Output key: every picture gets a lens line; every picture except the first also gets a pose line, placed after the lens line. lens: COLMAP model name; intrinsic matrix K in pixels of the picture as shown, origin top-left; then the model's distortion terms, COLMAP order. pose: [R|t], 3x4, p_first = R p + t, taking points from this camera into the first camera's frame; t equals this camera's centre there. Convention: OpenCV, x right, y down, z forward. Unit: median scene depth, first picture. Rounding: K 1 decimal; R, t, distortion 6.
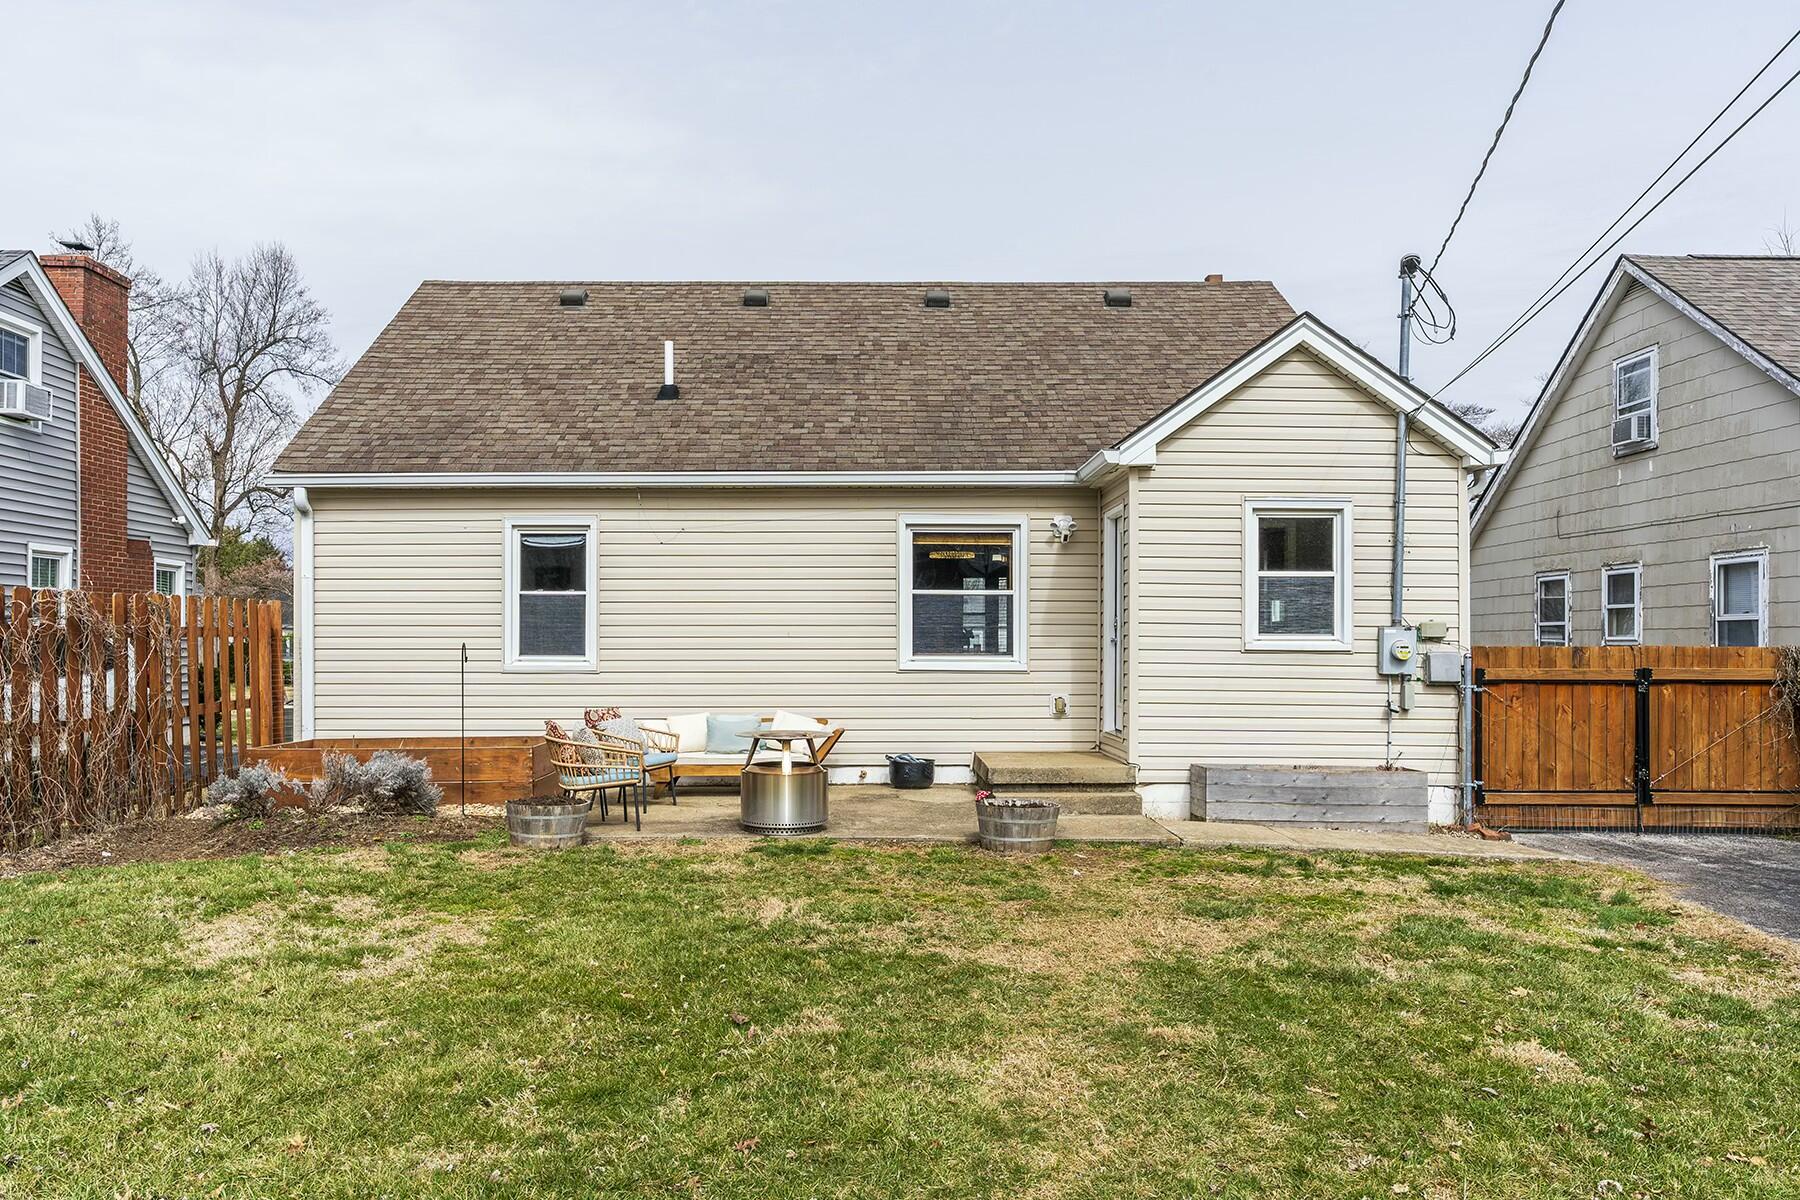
lens RADIAL K [[1311.1, 0, 902.3], [0, 1311.1, 612.1], [0, 0, 1]] dist [-0.043238, -0.001221]
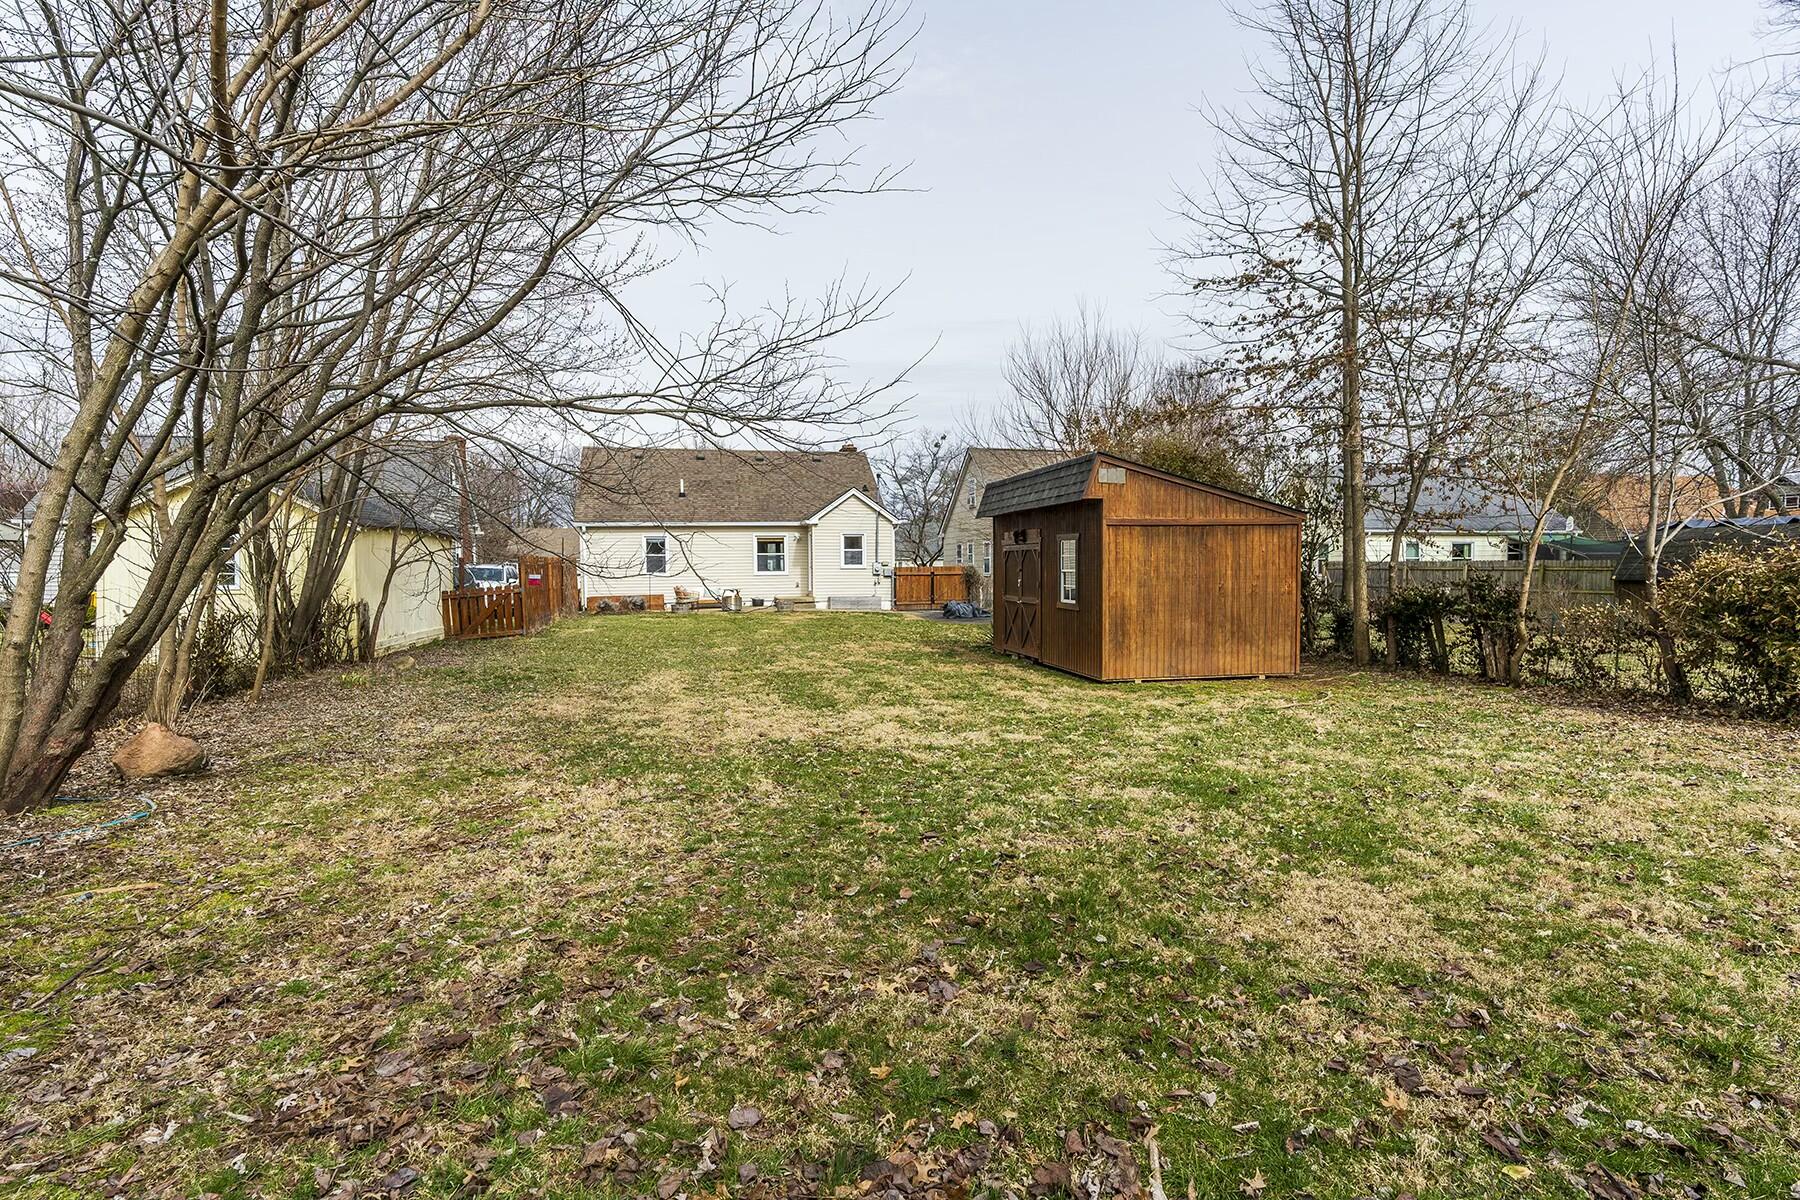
lens RADIAL K [[899.3, 0, 886.2], [0, 899.3, 594.5], [0, 0, 1]] dist [-0.003400, -0.000184]
pose [[0.980384, -0.015918, 0.196452, -0.137527], [0.006194, 0.998729, 0.050014, -0.026712], [-0.196999, -0.047816, 0.979237, -1.591179]]
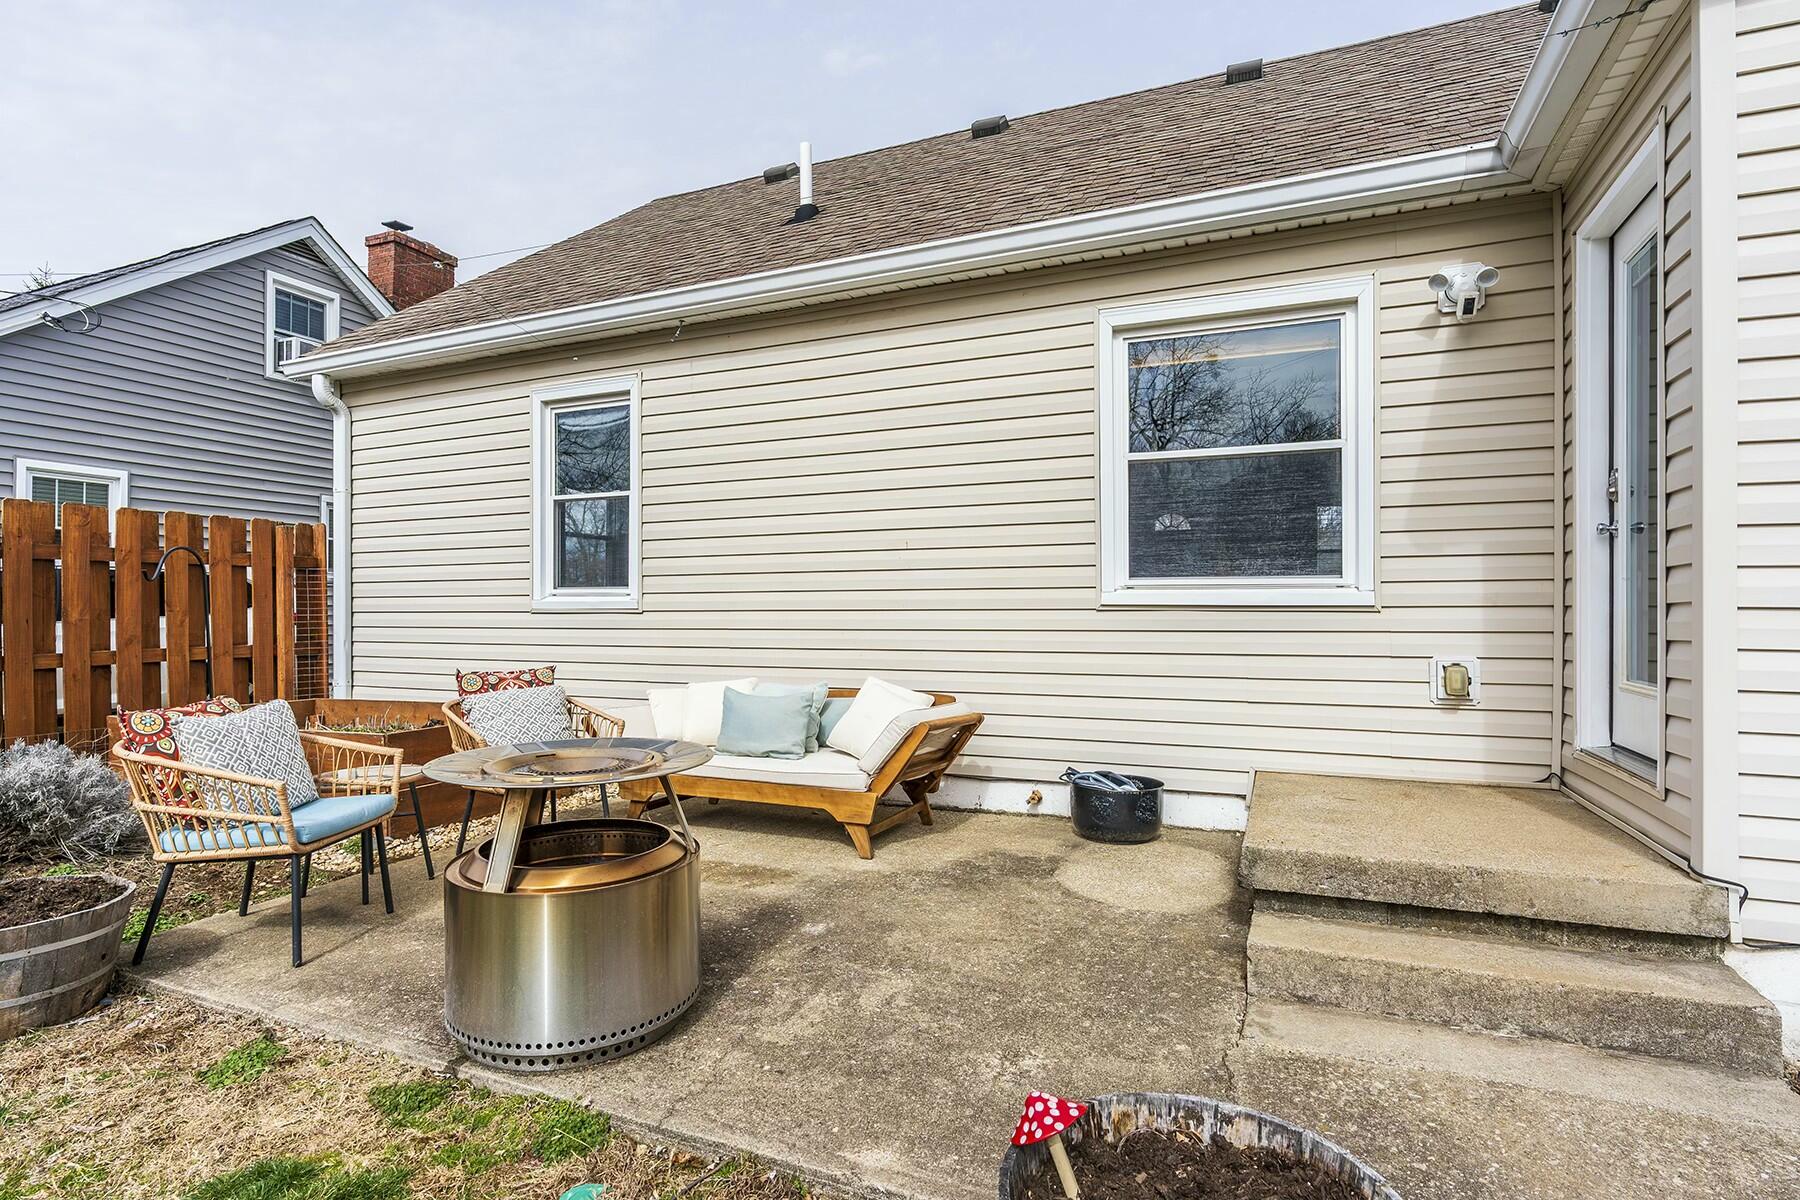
lens RADIAL K [[899.3, 0, 902.4], [0, 899.3, 606.3], [0, 0, 1]] dist [-0.003400, -0.000184]
pose [[0.907074, -0.005727, -0.420932, 0.078144], [0.014202, 0.999755, 0.017003, 0.037606], [0.420731, -0.021401, 0.906933, 0.642551]]
